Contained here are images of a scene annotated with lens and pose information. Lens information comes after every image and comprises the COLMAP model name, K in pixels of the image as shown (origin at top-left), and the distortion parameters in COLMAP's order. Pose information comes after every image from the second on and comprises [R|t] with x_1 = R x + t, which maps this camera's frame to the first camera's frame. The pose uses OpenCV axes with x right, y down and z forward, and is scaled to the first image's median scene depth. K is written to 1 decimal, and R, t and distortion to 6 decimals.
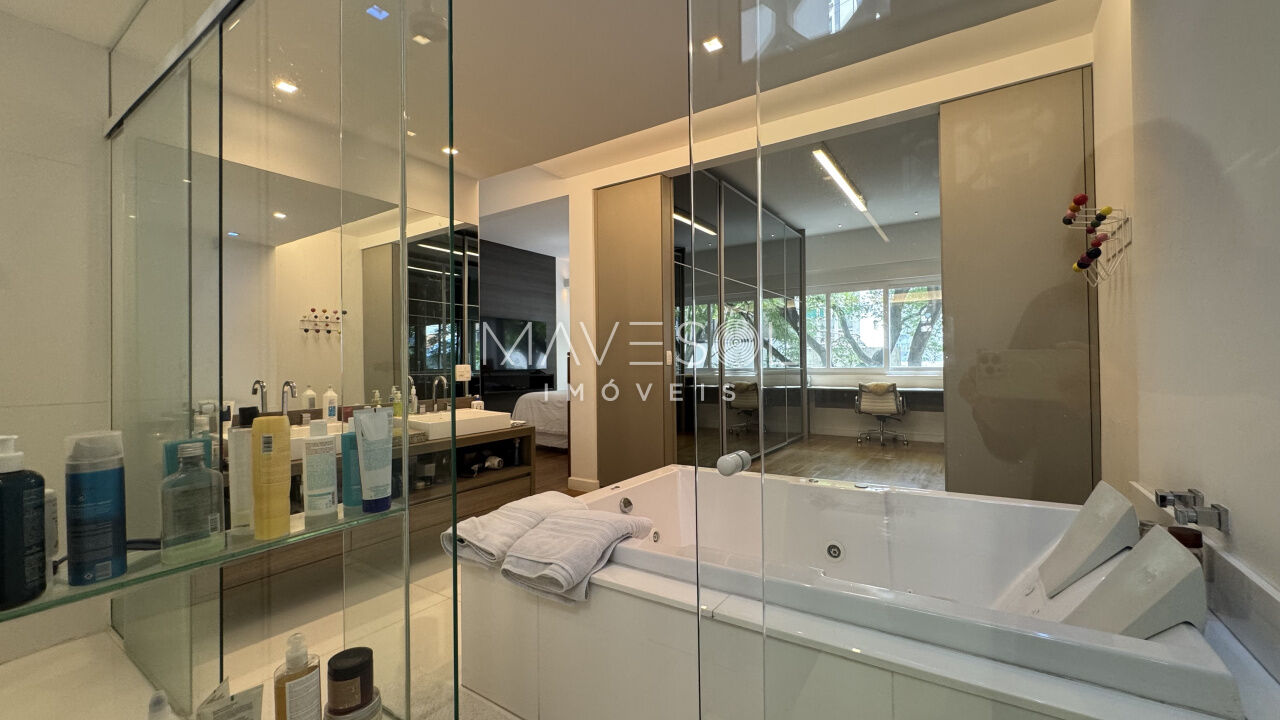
lens RADIAL K [[514.2, 0, 640.2], [0, 514.2, 359.3], [0, 0, 1]] dist [-0.002337, 0.001025]
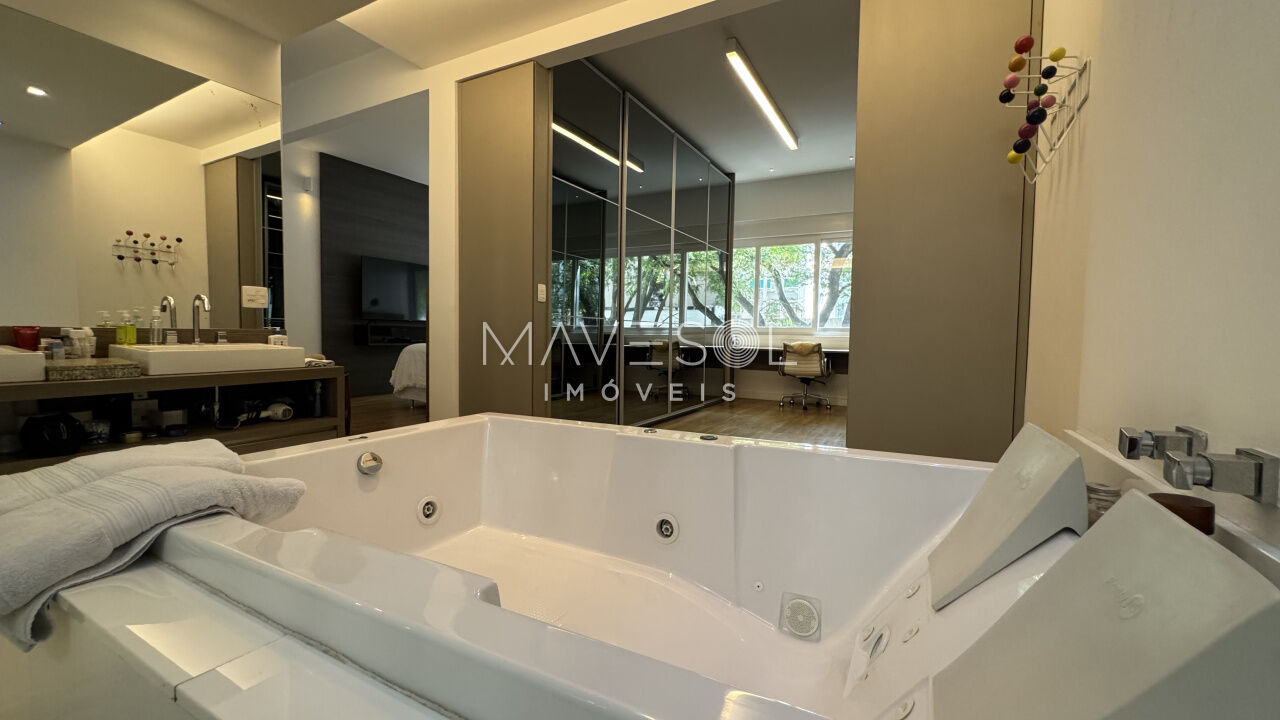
lens RADIAL K [[514.2, 0, 639.2], [0, 514.2, 361.1], [0, 0, 1]] dist [-0.002337, 0.001025]
pose [[0.995772, 0.021451, 0.089323, 0.118701], [-0.026870, 0.997842, 0.059914, 0.044292], [-0.087845, -0.062061, 0.994199, 0.136230]]
